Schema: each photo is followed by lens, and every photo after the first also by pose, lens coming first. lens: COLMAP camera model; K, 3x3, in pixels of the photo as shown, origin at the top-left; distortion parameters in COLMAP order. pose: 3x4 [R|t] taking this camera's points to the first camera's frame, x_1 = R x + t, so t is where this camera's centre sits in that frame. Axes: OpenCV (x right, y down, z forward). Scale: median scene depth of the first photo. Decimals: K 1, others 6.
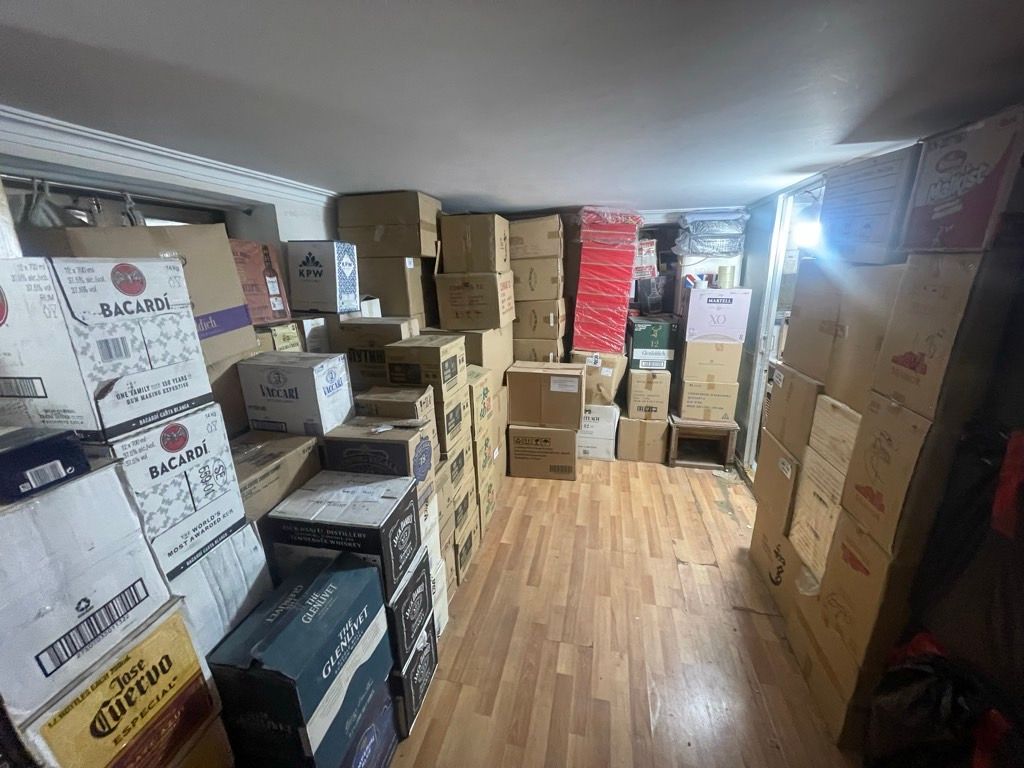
lens RADIAL K [[411.4, 0, 512.0], [0, 411.4, 384.0], [0, 0, 1]] dist [-0.001975, -0.000618]
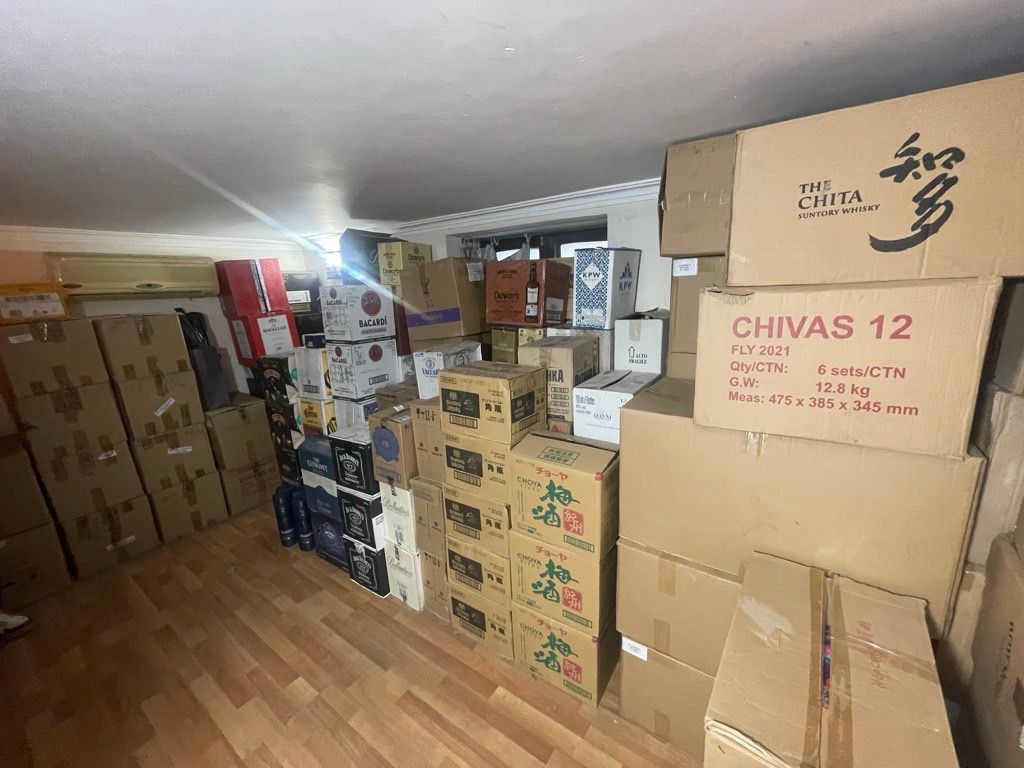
lens RADIAL K [[411.4, 0, 512.0], [0, 411.4, 384.0], [0, 0, 1]] dist [-0.001975, -0.000618]
pose [[-0.376289, 0.249013, -0.892412, 0.527497], [-0.209717, 0.915314, 0.343831, -0.366517], [0.902455, 0.316534, -0.292201, 1.254877]]
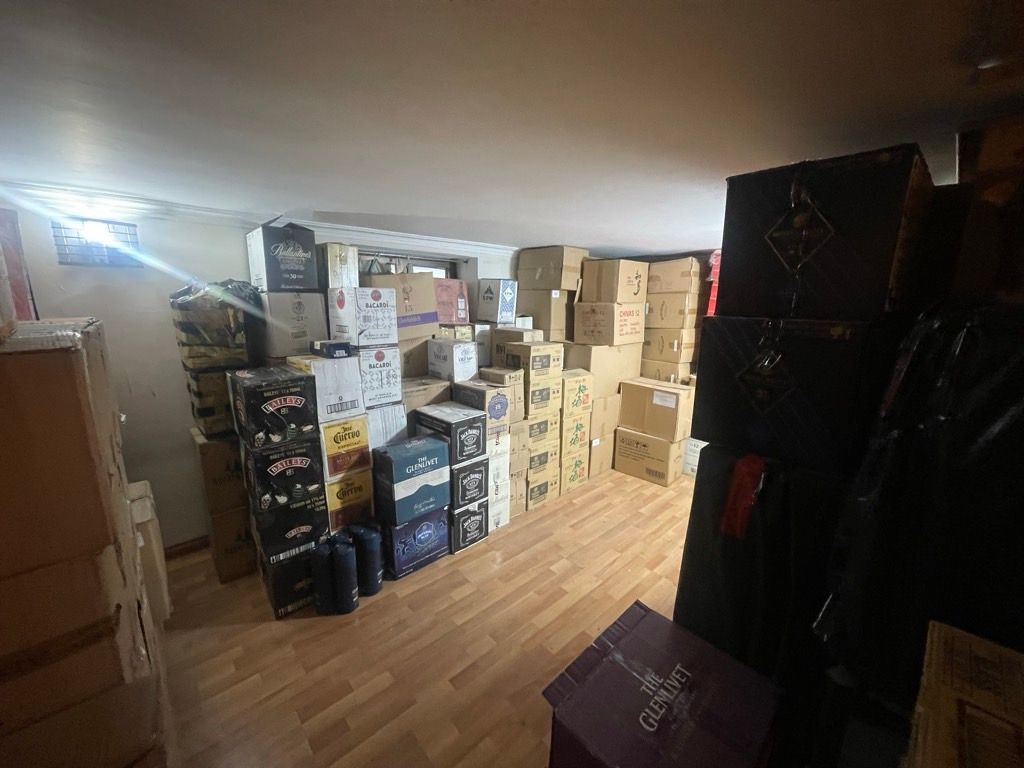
lens RADIAL K [[411.4, 0, 512.0], [0, 411.4, 384.0], [0, 0, 1]] dist [-0.001975, -0.000618]
pose [[0.824460, 0.147976, -0.546232, 0.570893], [-0.186707, 0.982290, -0.015702, 0.081989], [0.534234, 0.114931, 0.837487, -0.308842]]
